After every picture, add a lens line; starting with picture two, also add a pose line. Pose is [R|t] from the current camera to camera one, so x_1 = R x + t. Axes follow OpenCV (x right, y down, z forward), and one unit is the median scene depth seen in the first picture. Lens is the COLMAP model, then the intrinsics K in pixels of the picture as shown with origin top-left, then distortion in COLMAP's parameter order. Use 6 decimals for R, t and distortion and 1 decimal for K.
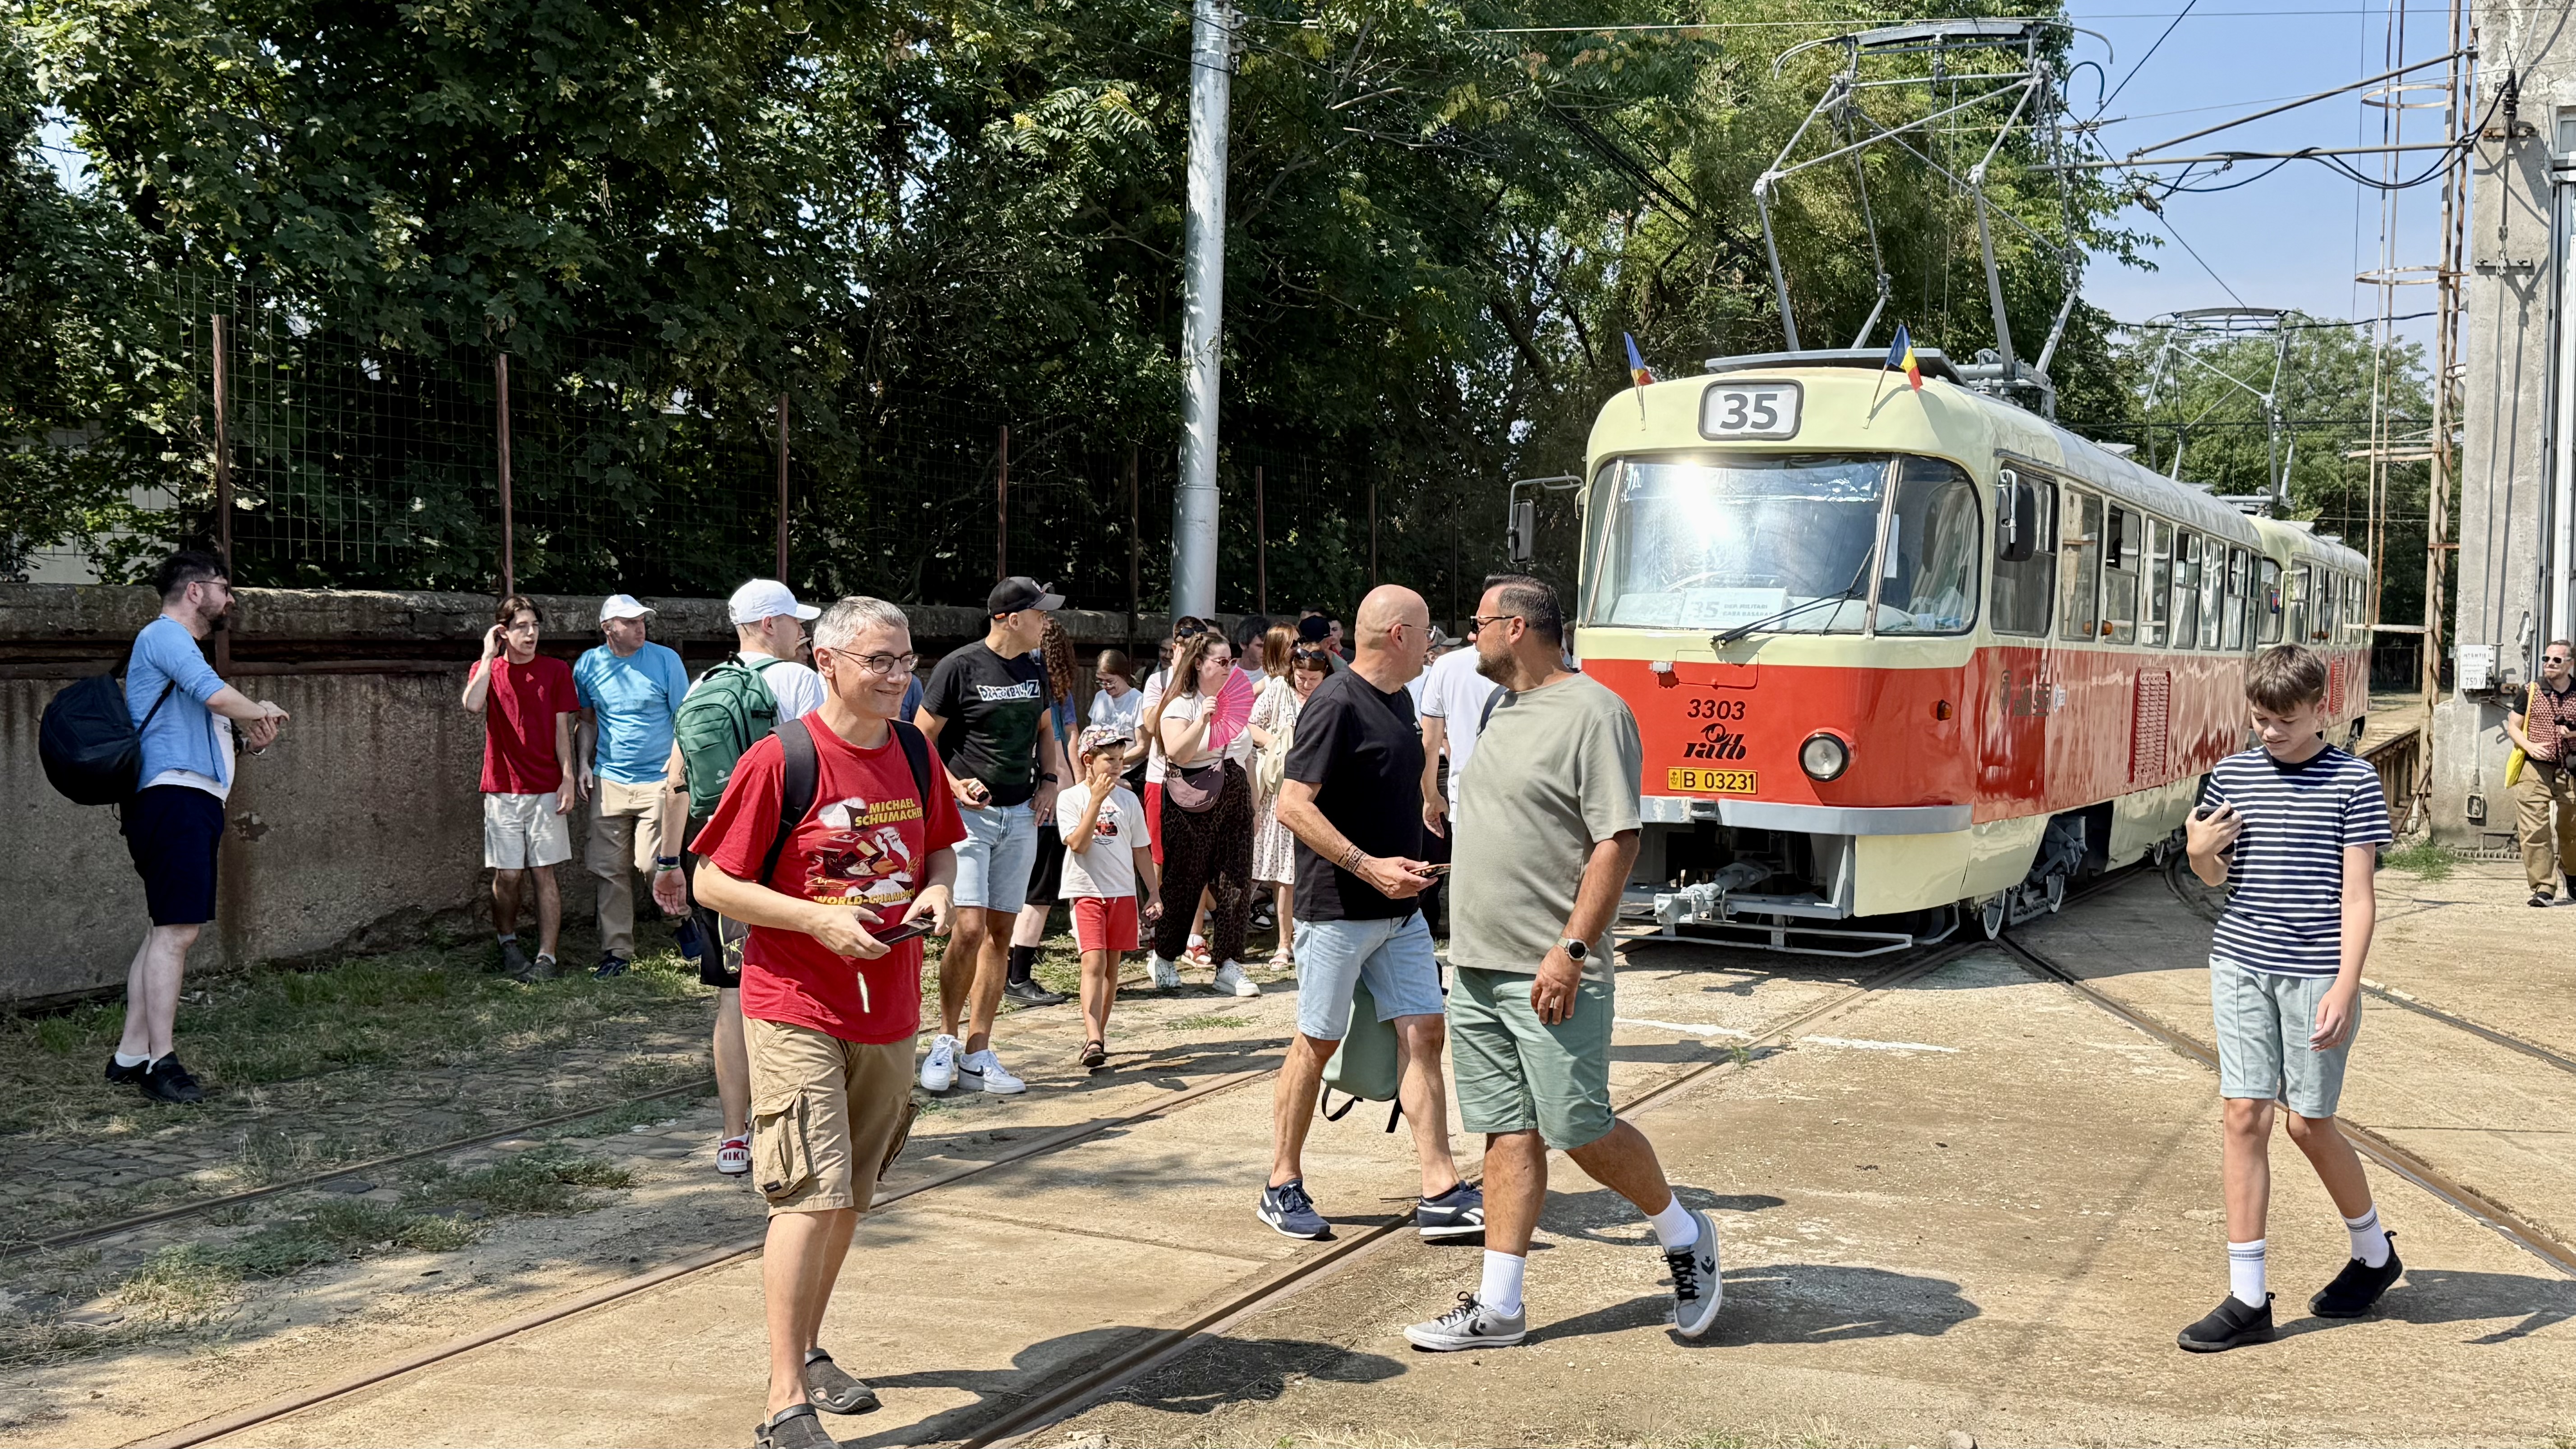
lens RADIAL K [[2483.4, 0, 1300.0], [0, 2483.4, 730.0], [0, 0, 1]] dist [0.214412, -0.413009]
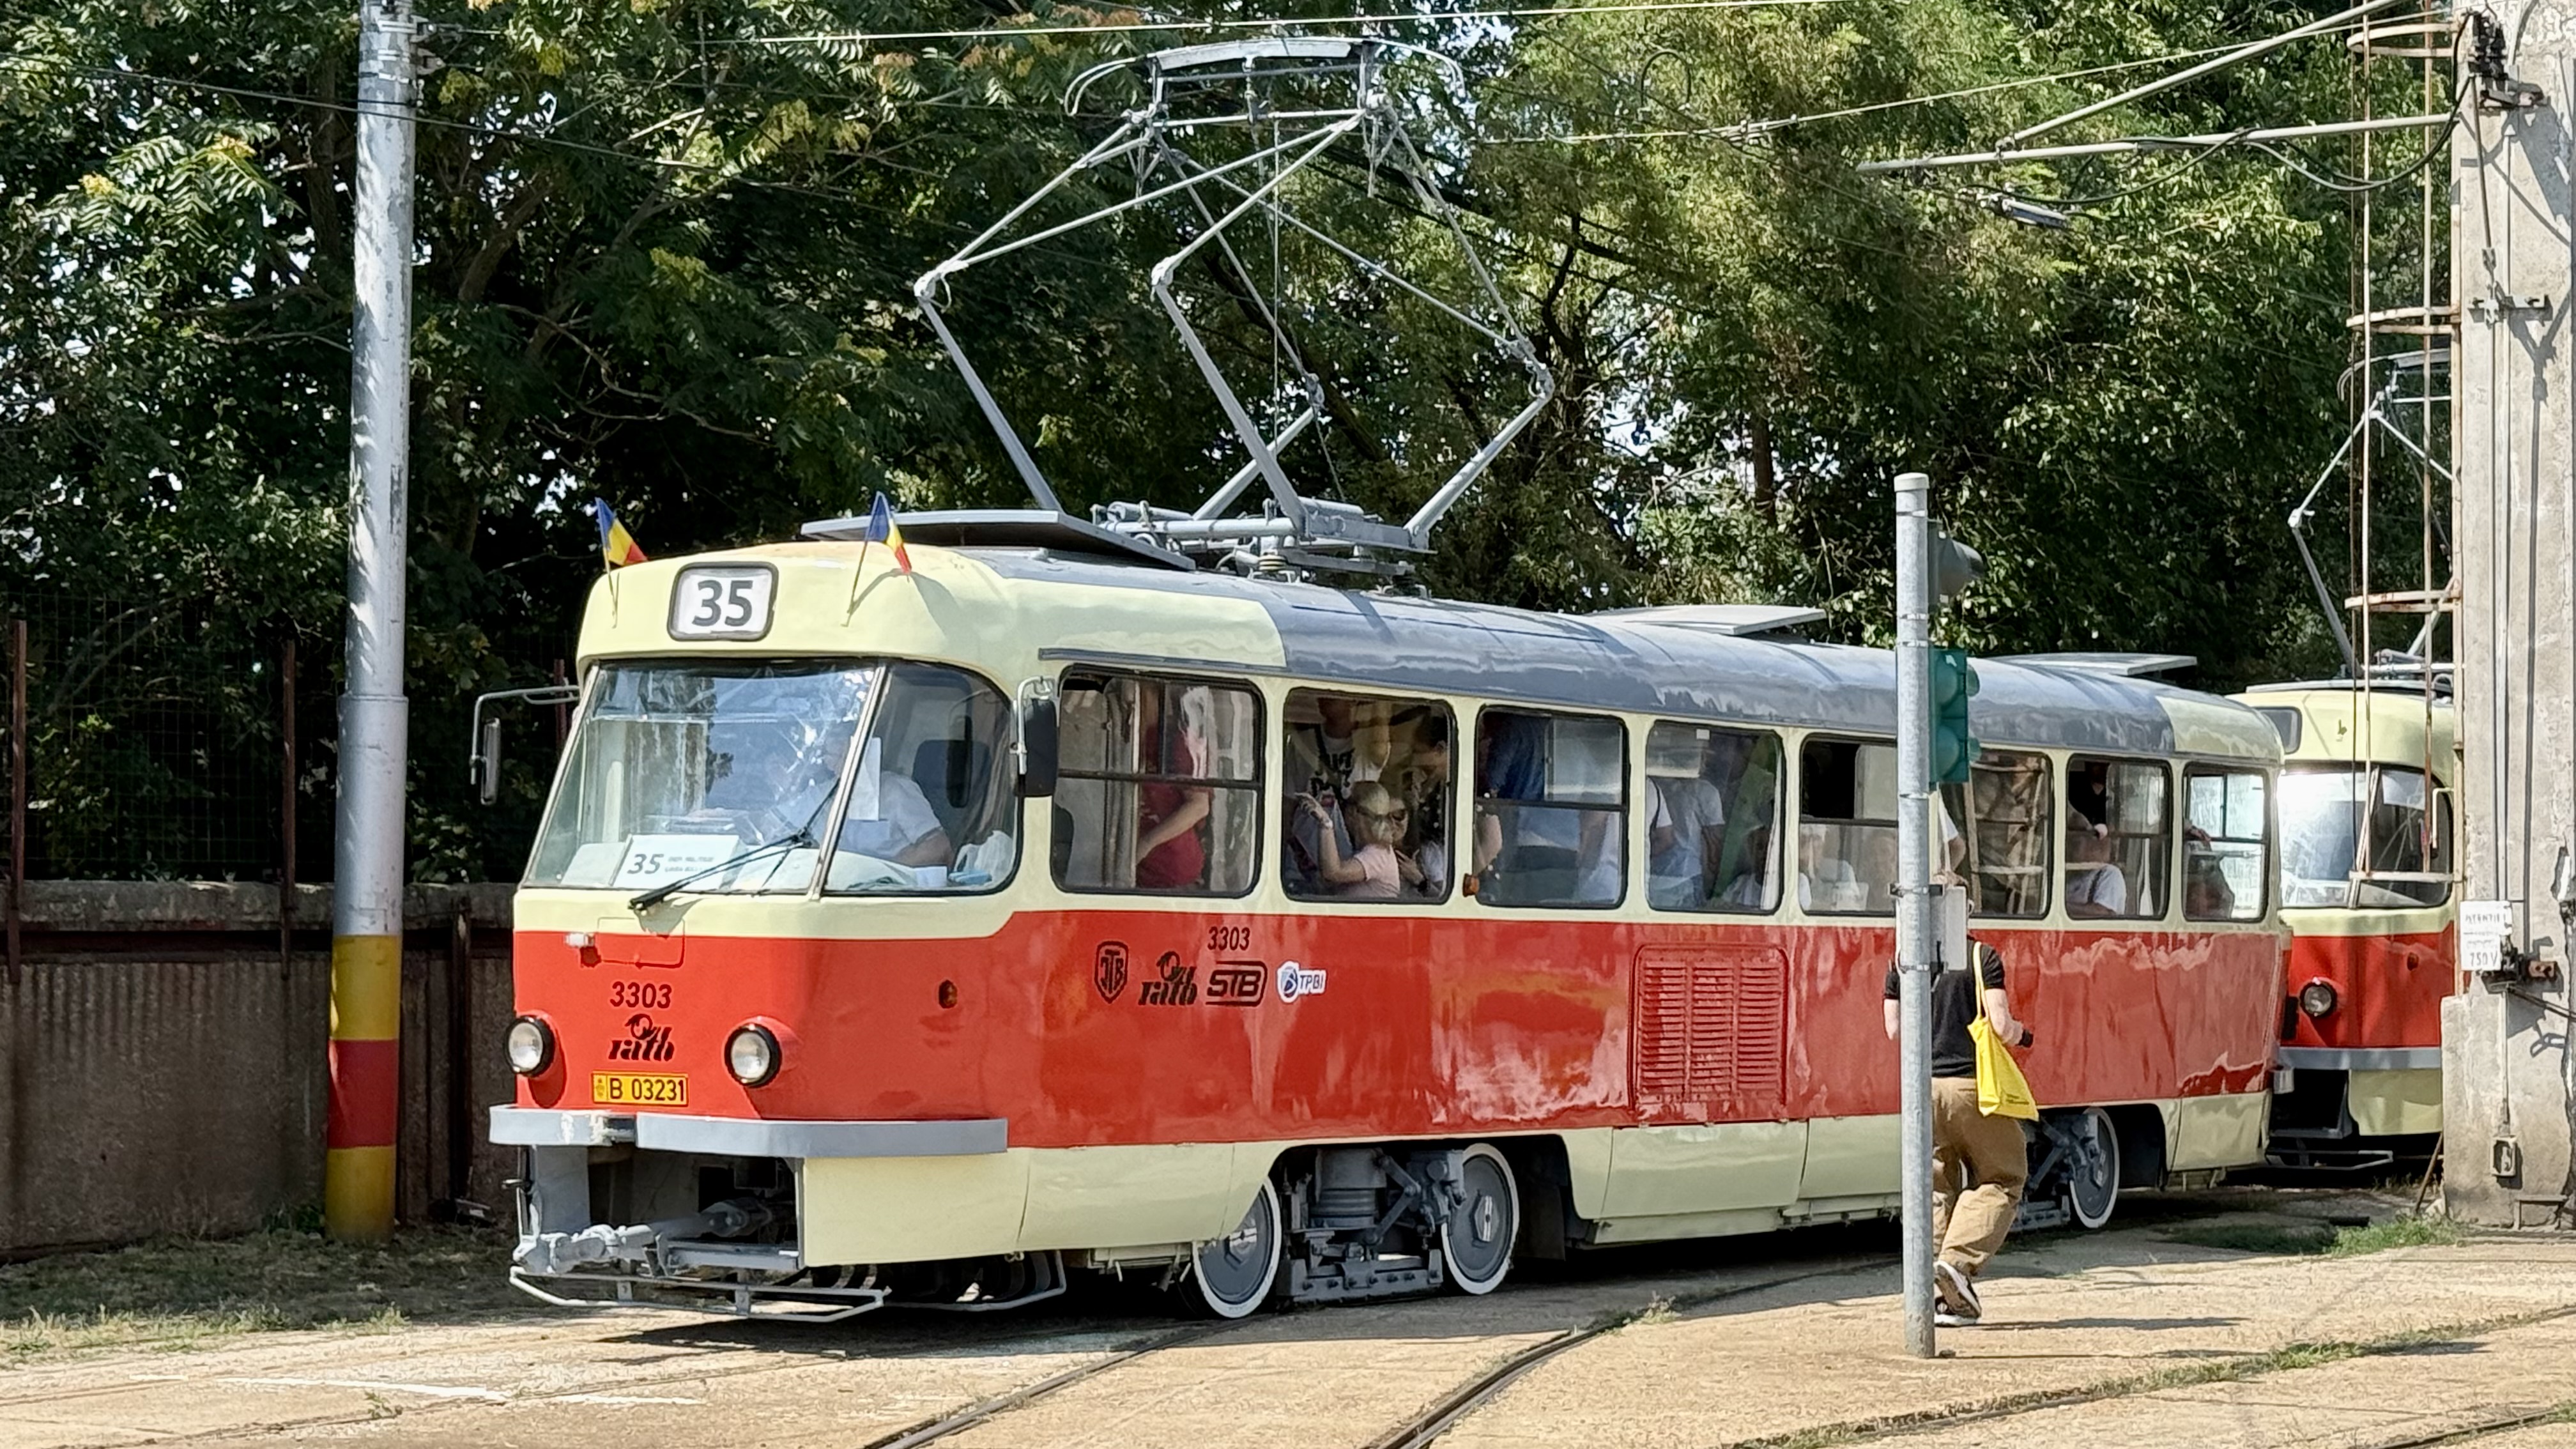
lens RADIAL K [[5065.4, 0, 1288.0], [0, 5065.4, 724.5], [0, 0, 1]] dist [0.210215, -0.039601]
pose [[0.993147, -0.021637, -0.114849, 0.383612], [0.012555, 0.996778, -0.079220, 0.024523], [0.116193, 0.077235, 0.990219, -0.365989]]
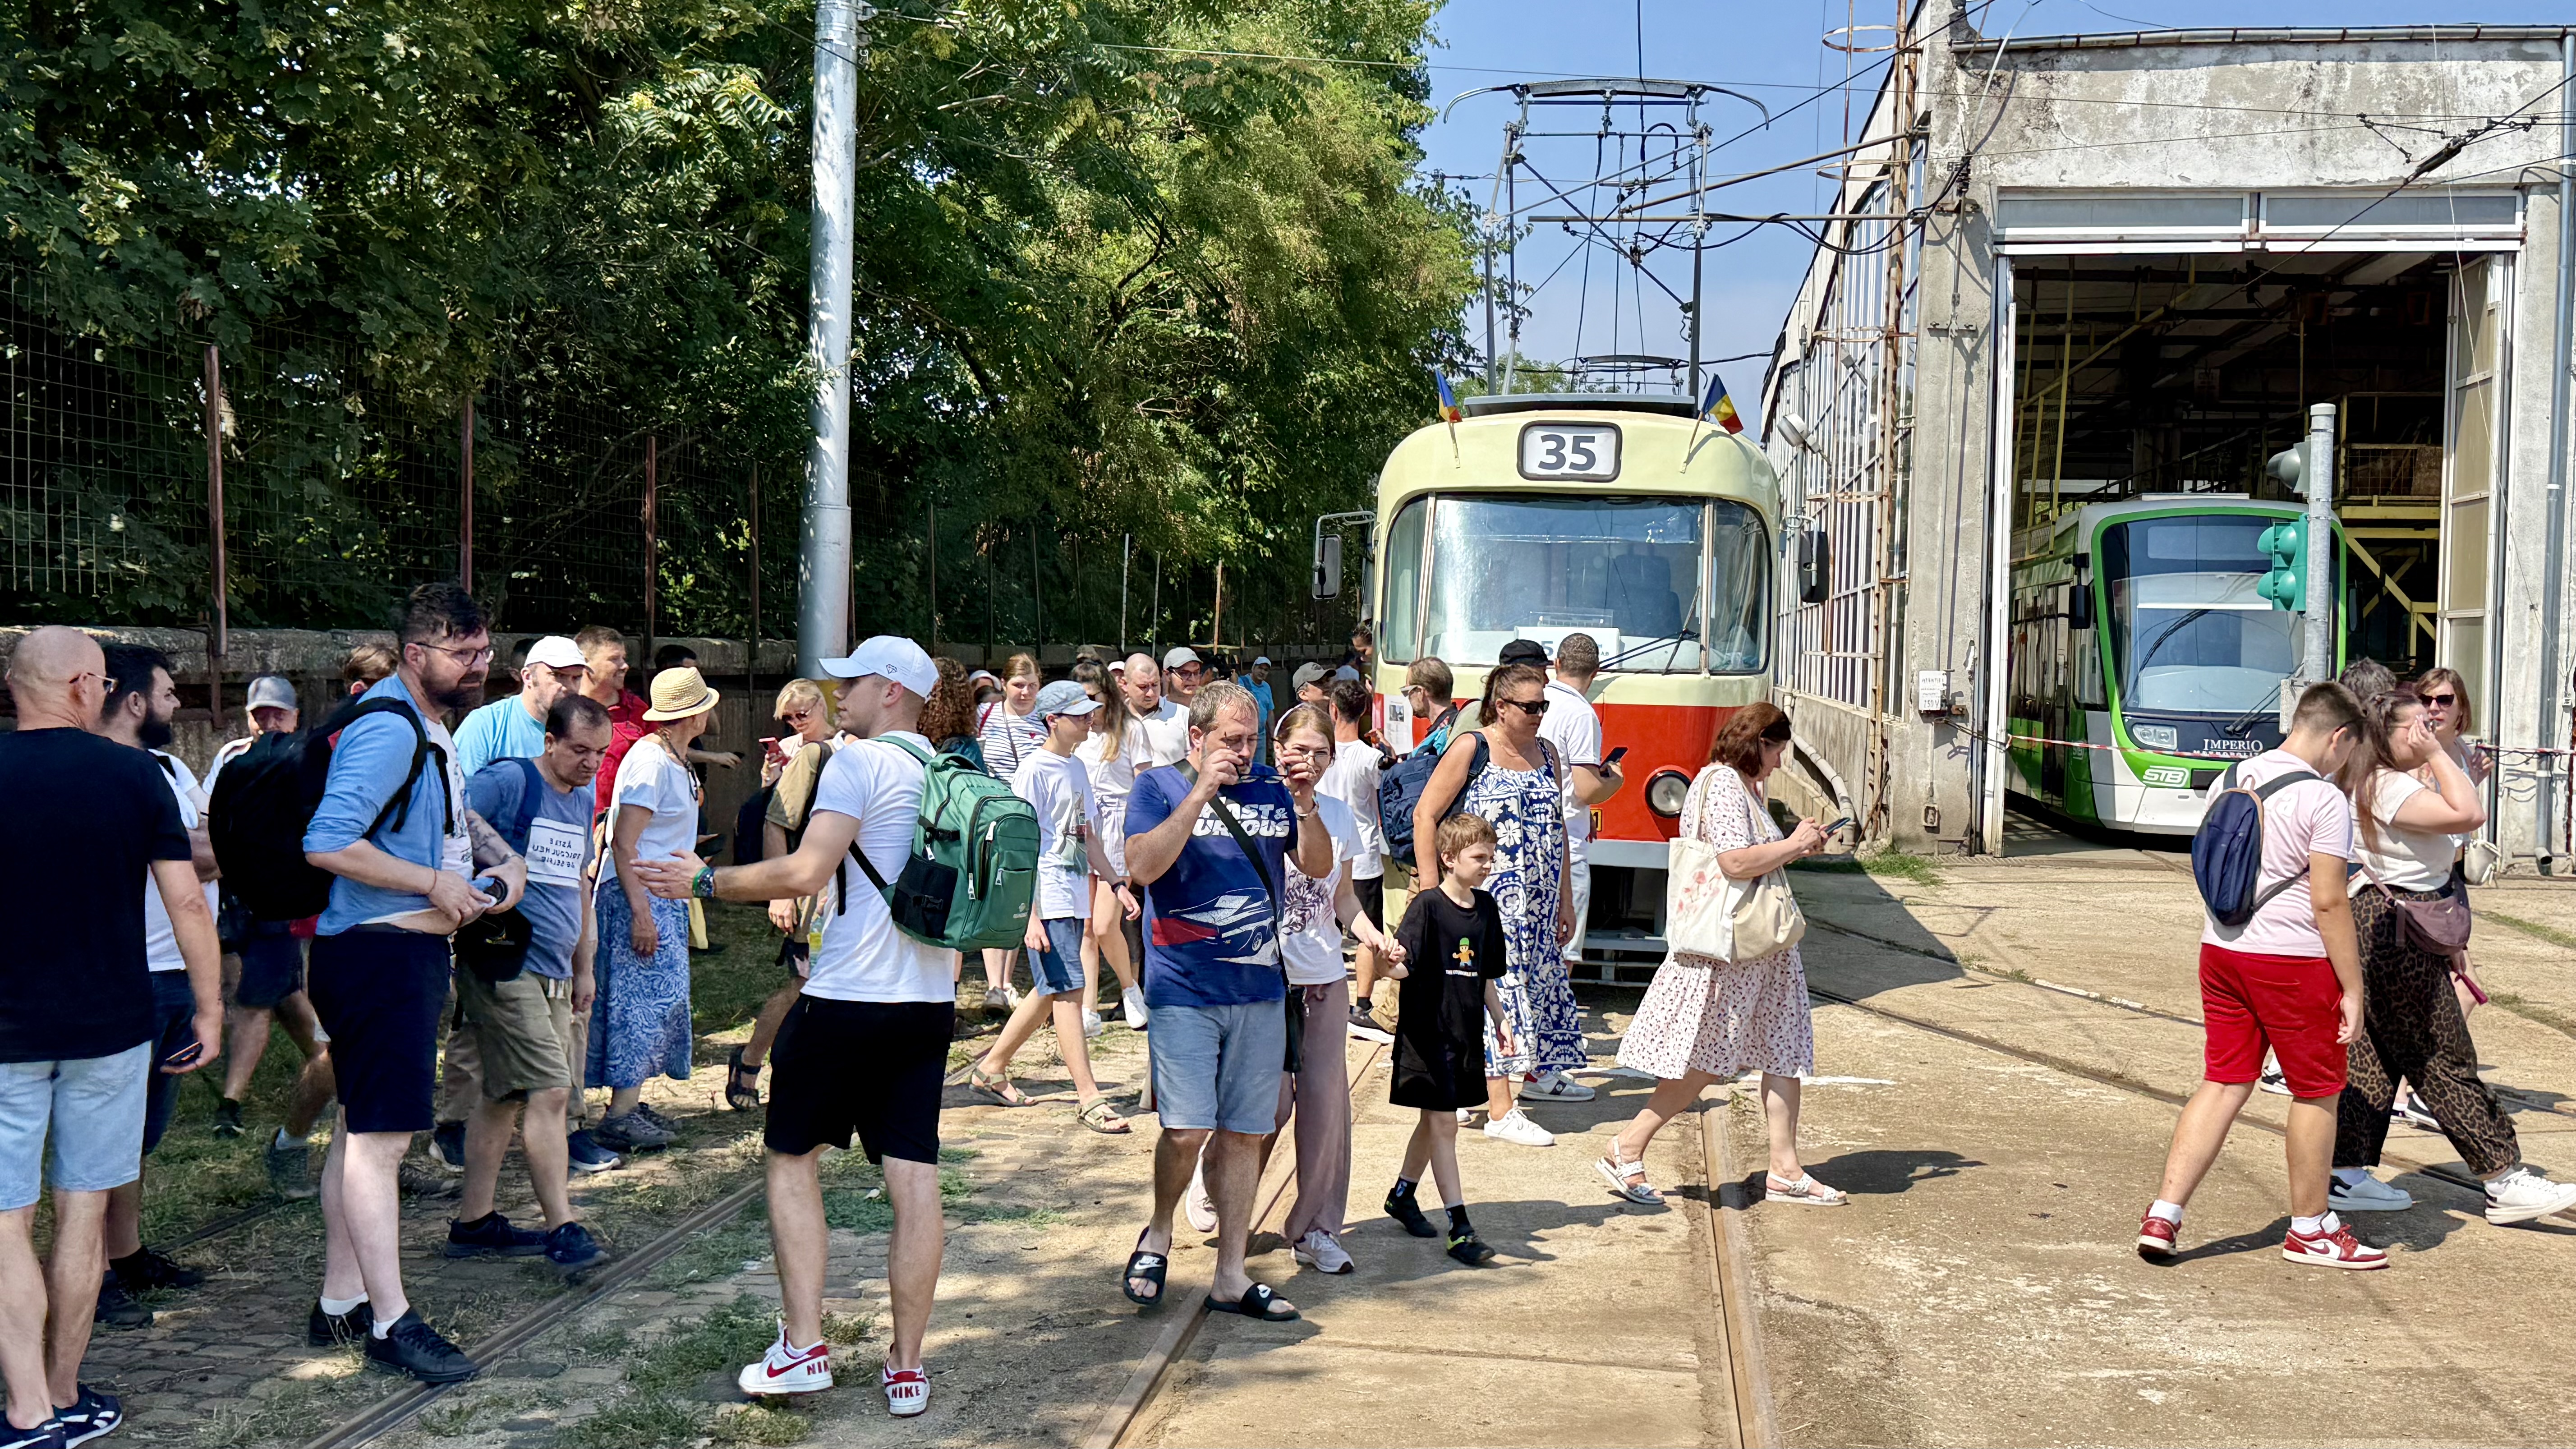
lens RADIAL K [[2483.4, 0, 1300.0], [0, 2483.4, 730.0], [0, 0, 1]] dist [0.214412, -0.413009]
pose [[0.949945, -0.010015, 0.312257, -0.174461], [0.011117, 0.999937, -0.001750, -0.010630], [-0.312220, 0.005134, 0.949996, 0.056736]]
